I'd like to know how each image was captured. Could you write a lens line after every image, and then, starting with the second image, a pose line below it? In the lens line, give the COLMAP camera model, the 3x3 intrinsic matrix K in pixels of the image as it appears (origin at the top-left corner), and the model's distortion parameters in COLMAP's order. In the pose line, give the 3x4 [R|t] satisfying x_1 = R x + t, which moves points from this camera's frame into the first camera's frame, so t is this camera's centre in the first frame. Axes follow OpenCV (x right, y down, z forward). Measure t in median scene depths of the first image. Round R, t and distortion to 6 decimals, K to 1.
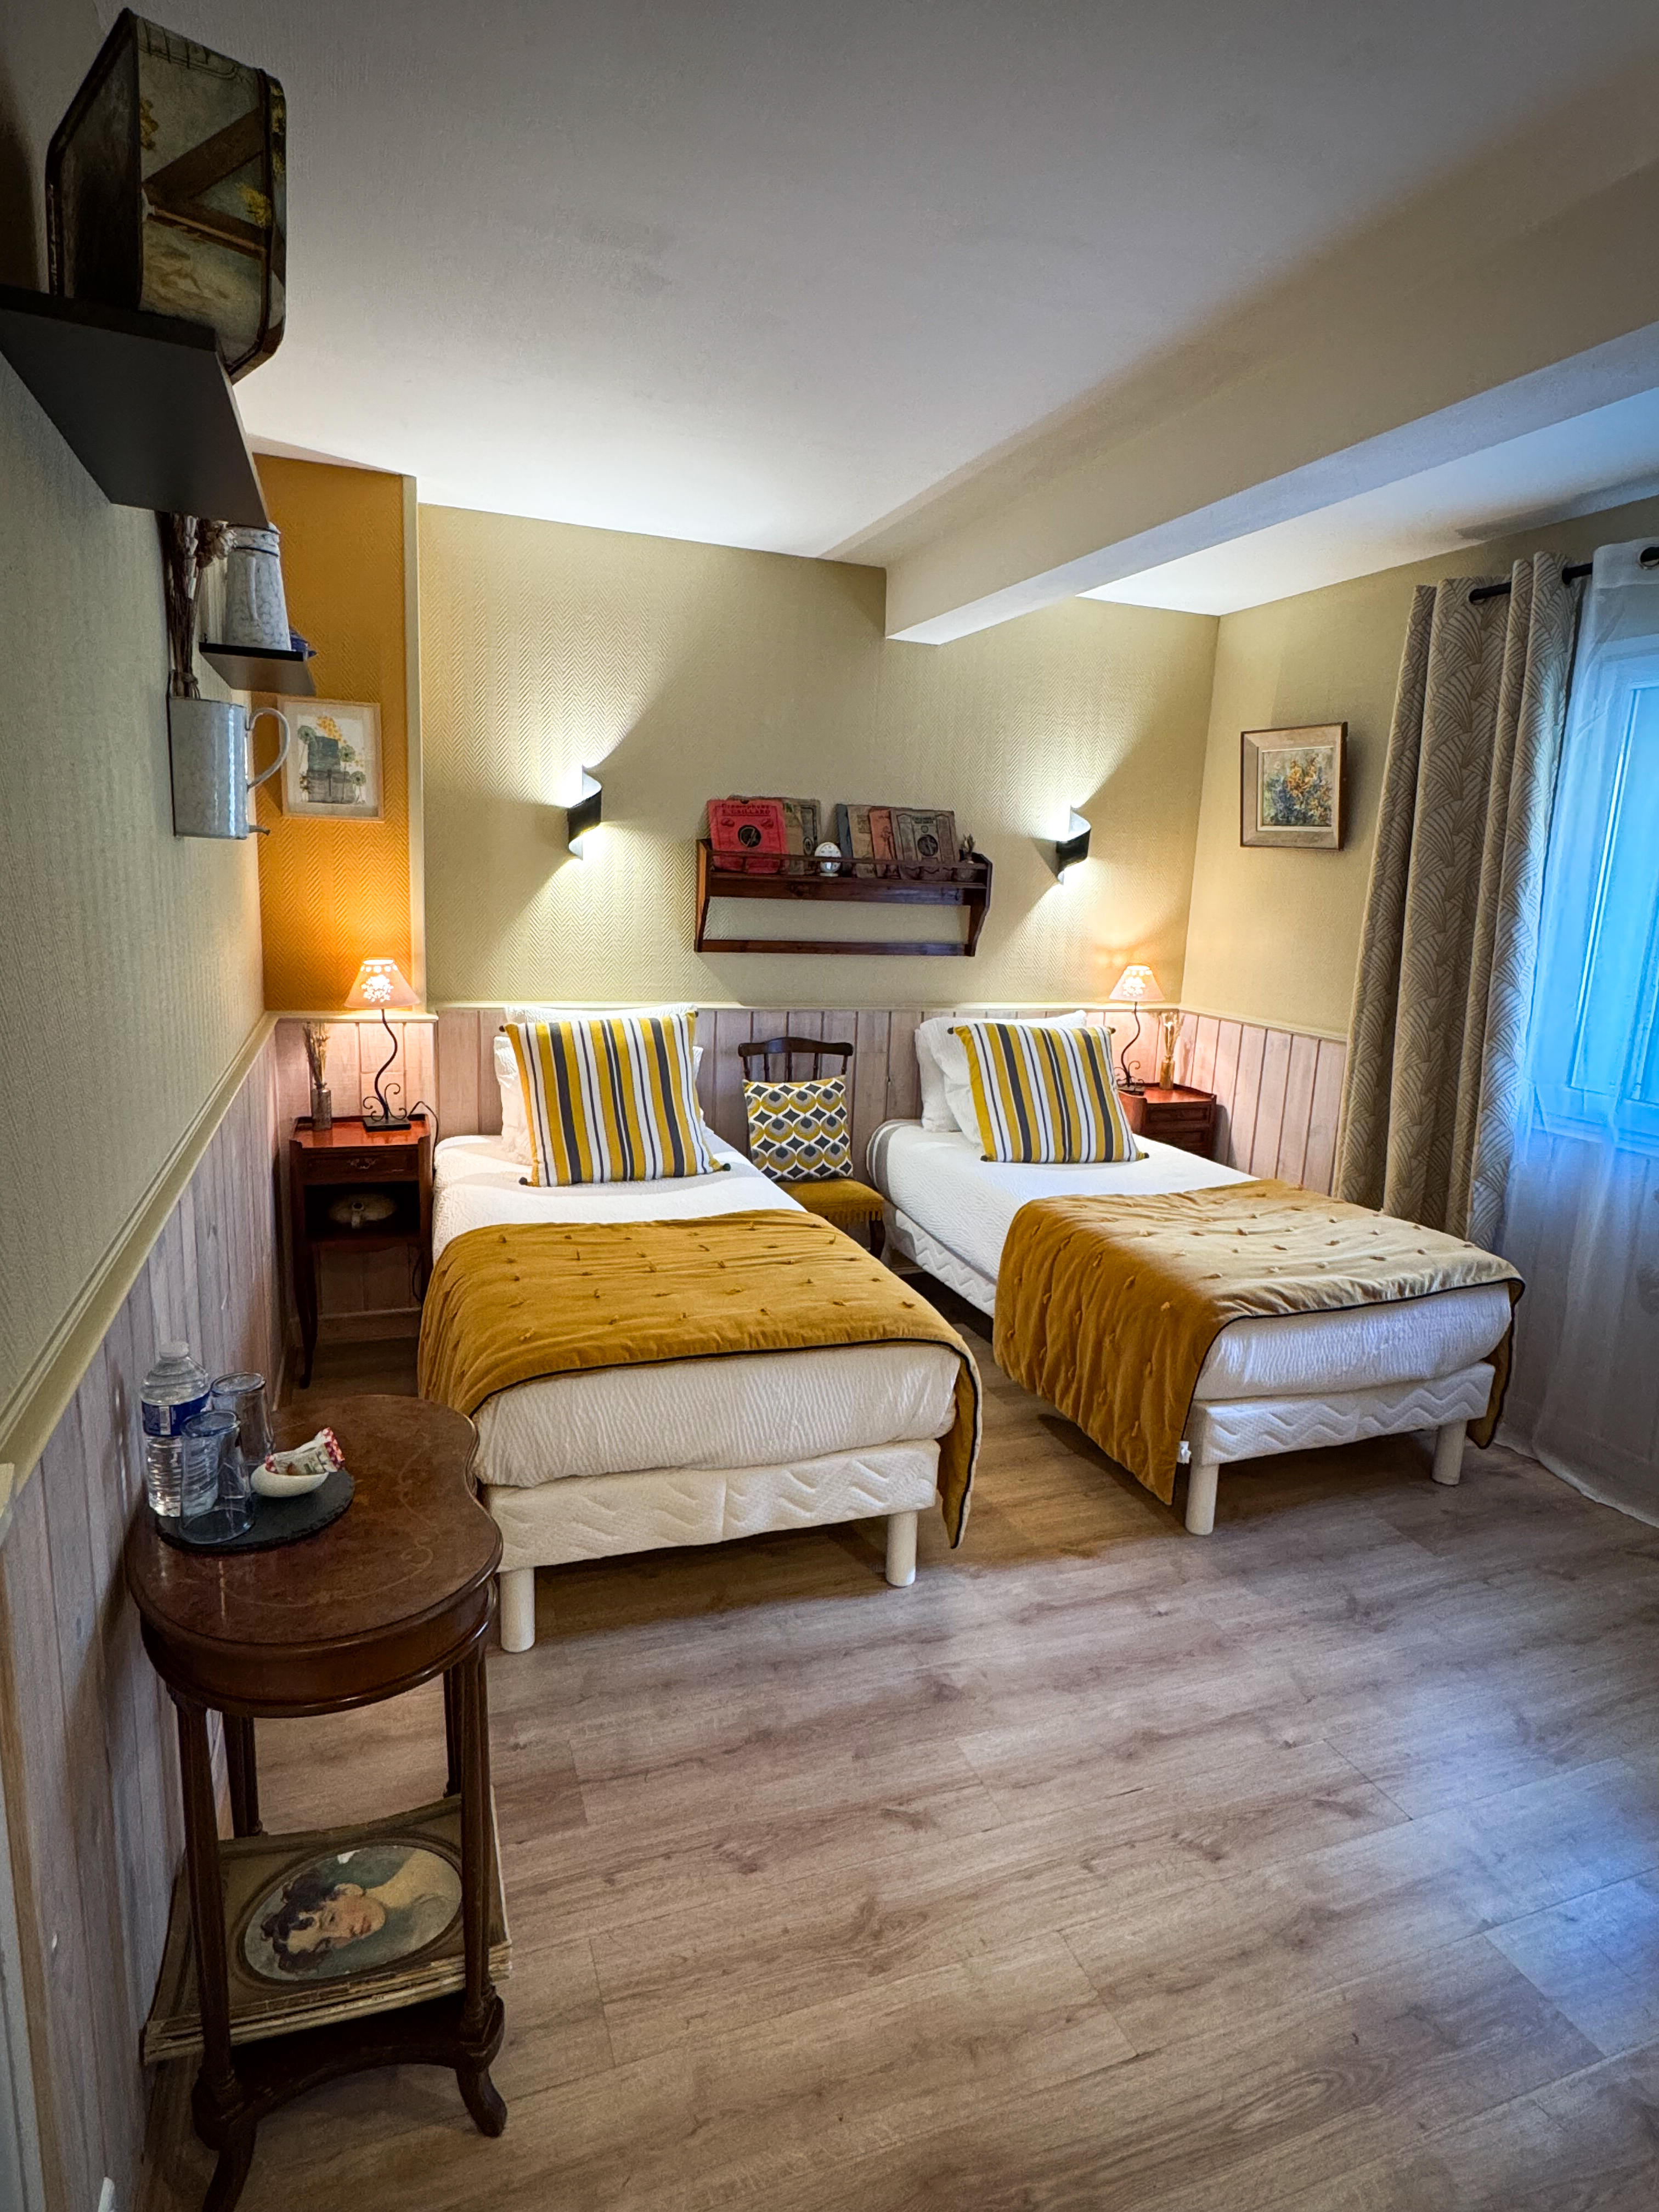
lens RADIAL K [[1194.0, 0, 829.5], [0, 1194.0, 1106.0], [0, 0, 1]] dist [-0.002462, 0.001216]
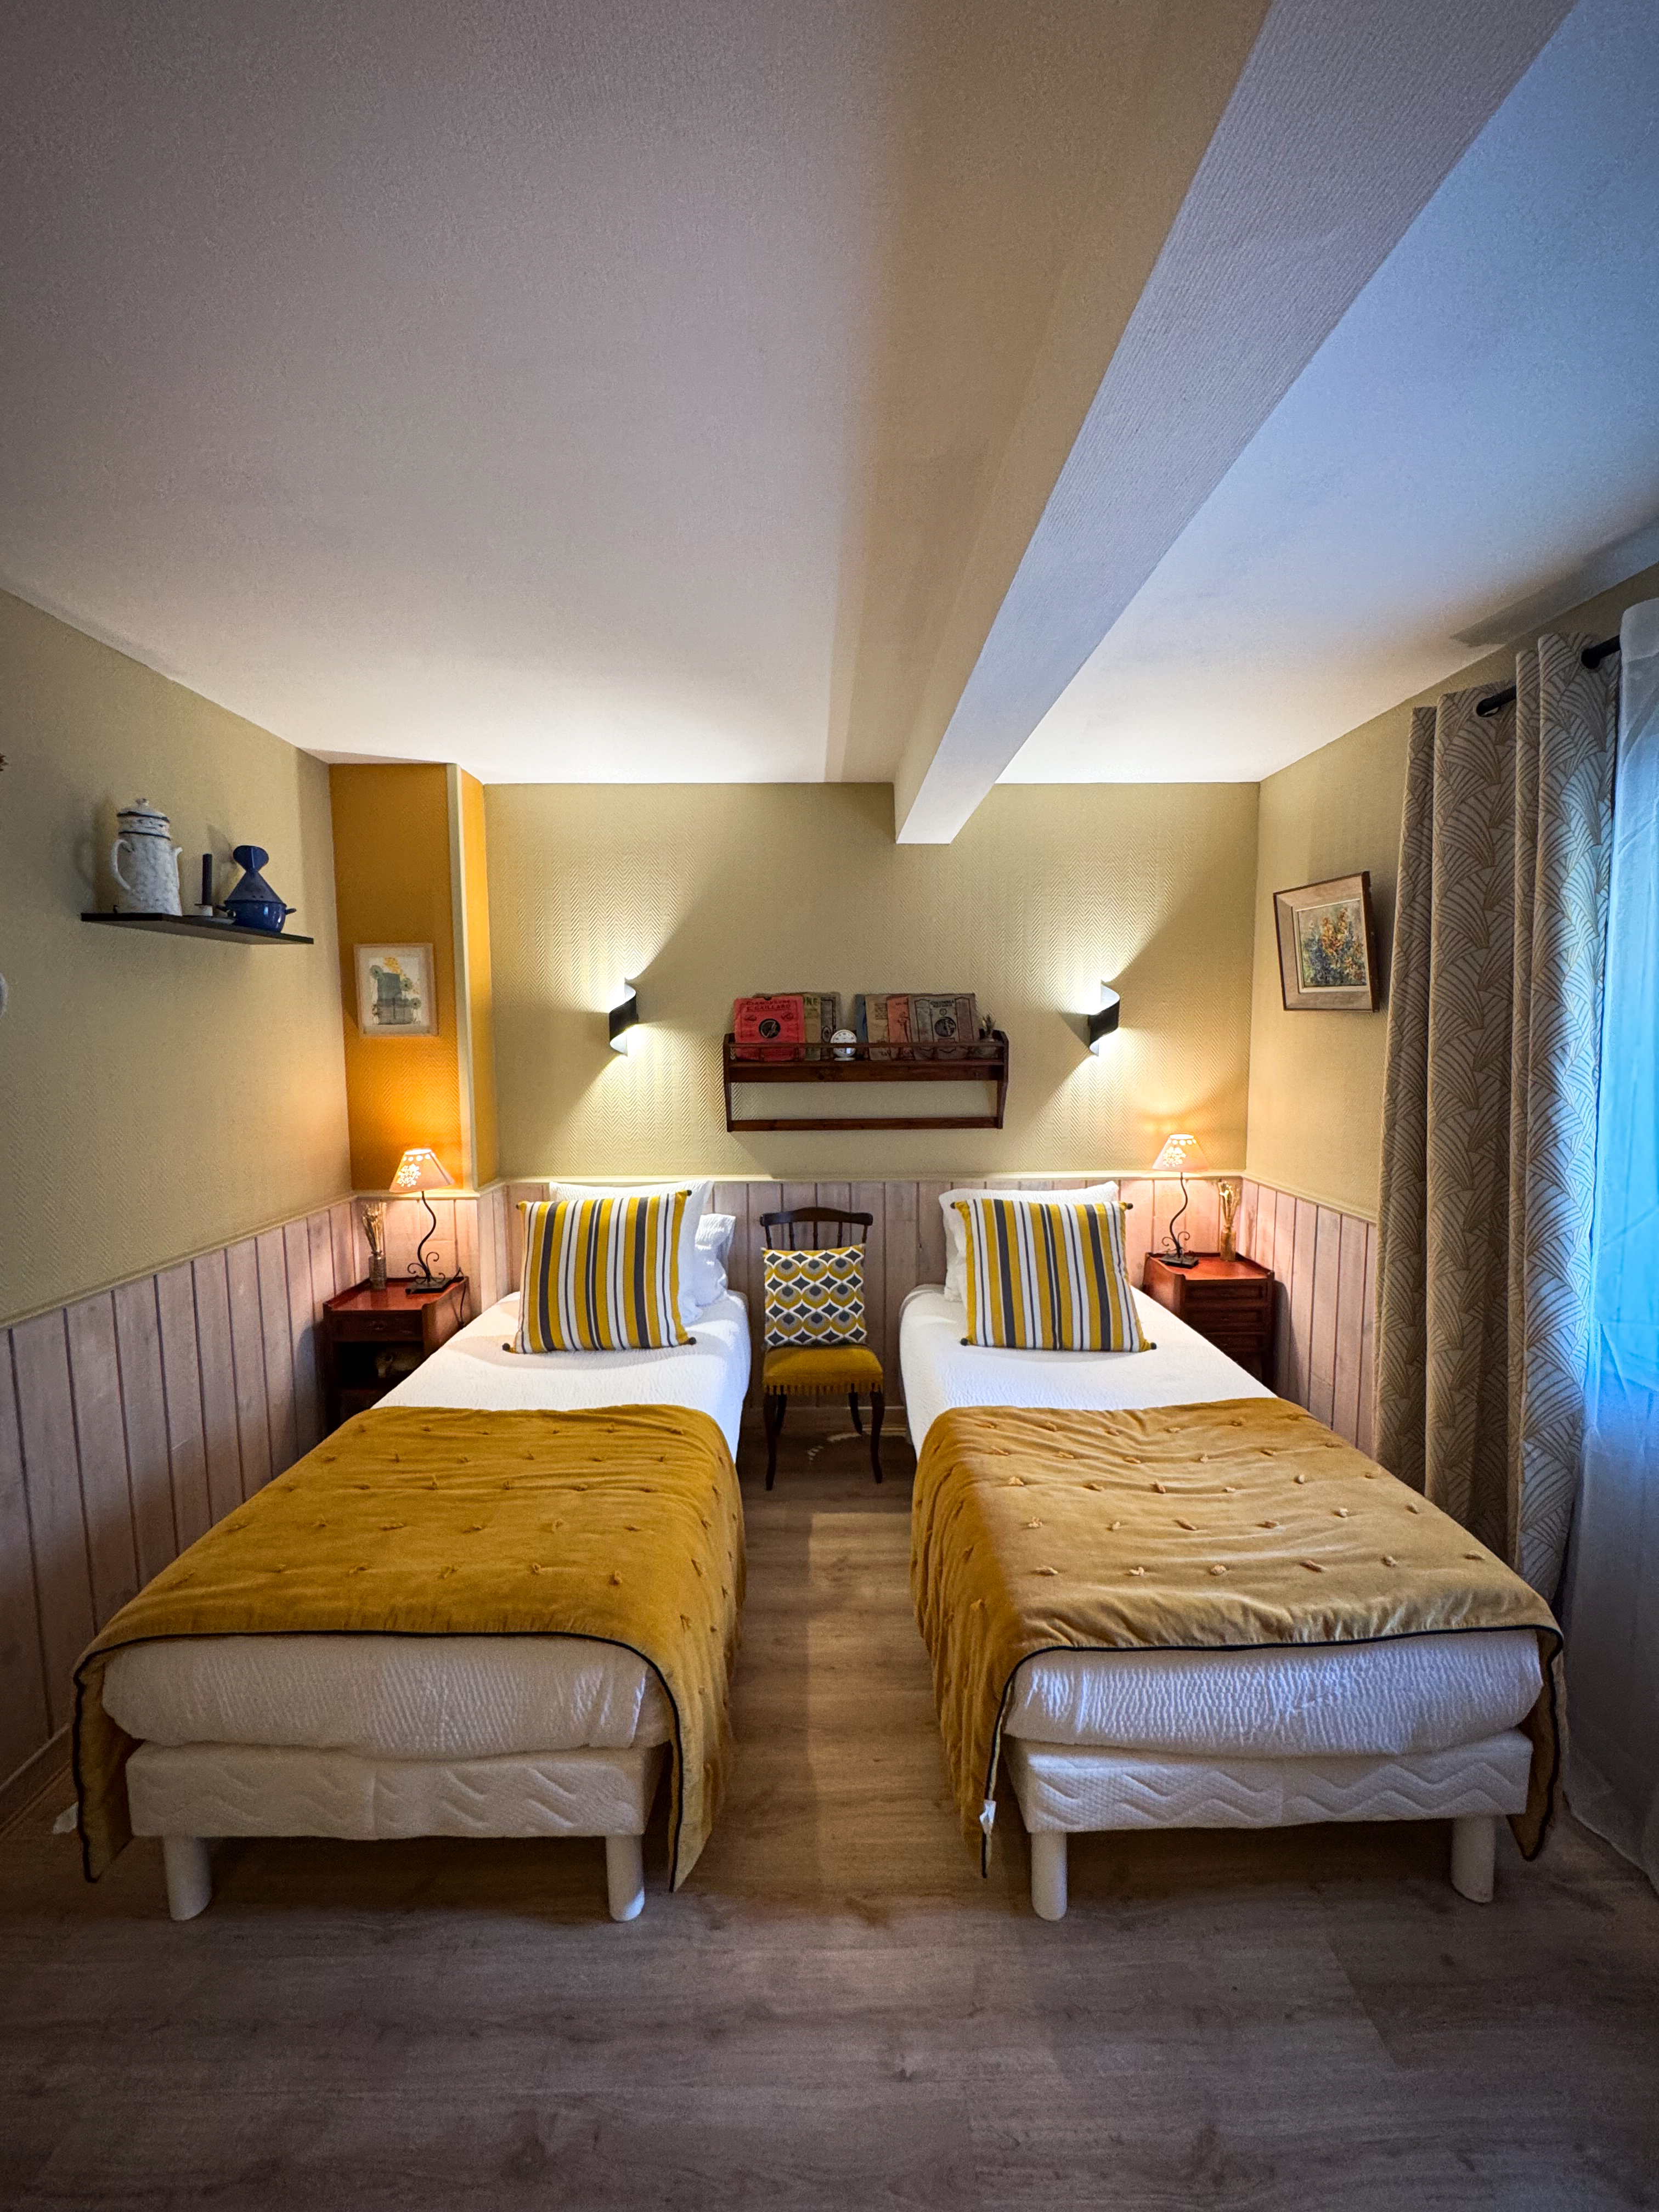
lens RADIAL K [[879.9, 0, 829.5], [0, 879.9, 1106.0], [0, 0, 1]] dist [-0.001510, -0.000041]
pose [[0.940471, -0.019758, -0.339299, 0.291329], [-0.018226, 0.993941, -0.108397, -0.072111], [0.339384, 0.108128, 0.934412, 0.282534]]
